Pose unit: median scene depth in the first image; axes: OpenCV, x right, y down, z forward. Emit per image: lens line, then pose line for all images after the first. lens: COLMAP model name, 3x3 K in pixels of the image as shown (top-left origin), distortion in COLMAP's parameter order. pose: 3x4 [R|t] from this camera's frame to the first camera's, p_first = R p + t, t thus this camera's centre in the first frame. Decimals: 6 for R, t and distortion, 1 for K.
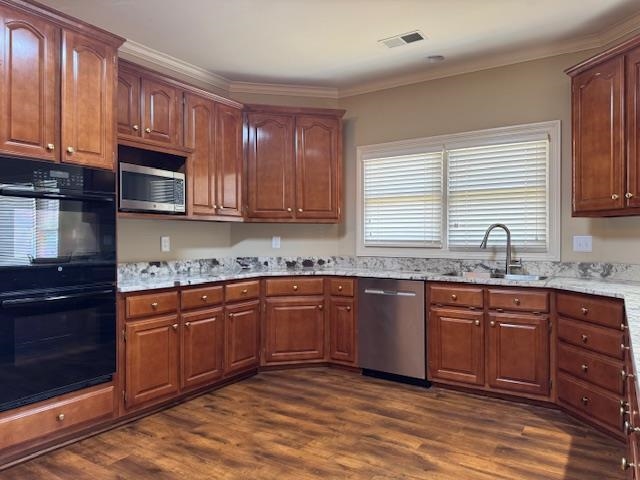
lens RADIAL K [[454.4, 0, 321.3], [0, 454.4, 237.2], [0, 0, 1]] dist [0.061132, -0.086517]
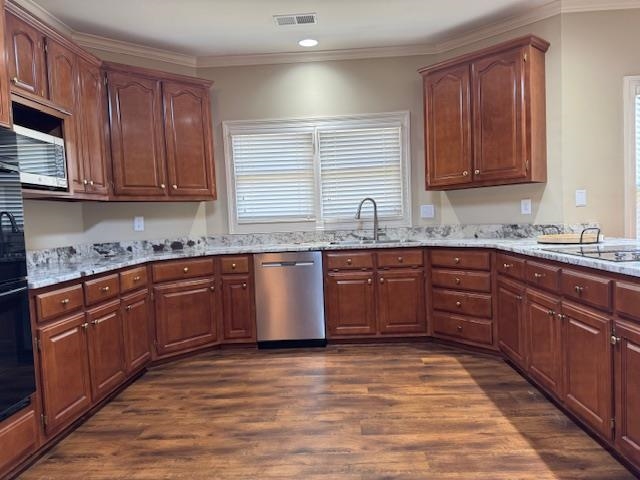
lens RADIAL K [[454.4, 0, 320.9], [0, 454.4, 239.7], [0, 0, 1]] dist [0.061132, -0.086517]
pose [[0.856076, -0.063004, 0.512996, -0.322501], [0.043662, 0.997810, 0.049685, 0.015676], [-0.515003, -0.020135, 0.856952, 0.069446]]
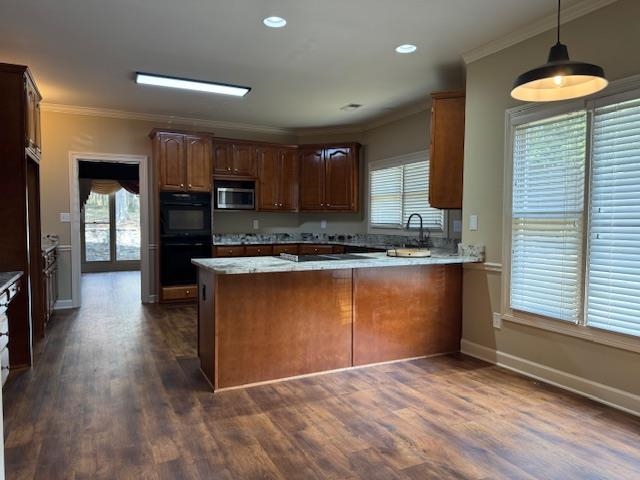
lens RADIAL K [[454.4, 0, 318.4], [0, 454.4, 243.4], [0, 0, 1]] dist [0.061132, -0.086517]
pose [[0.854623, 0.028006, -0.518492, 0.936808], [-0.001808, 0.998699, 0.050963, -0.005052], [0.519245, -0.042617, 0.853562, -0.531824]]
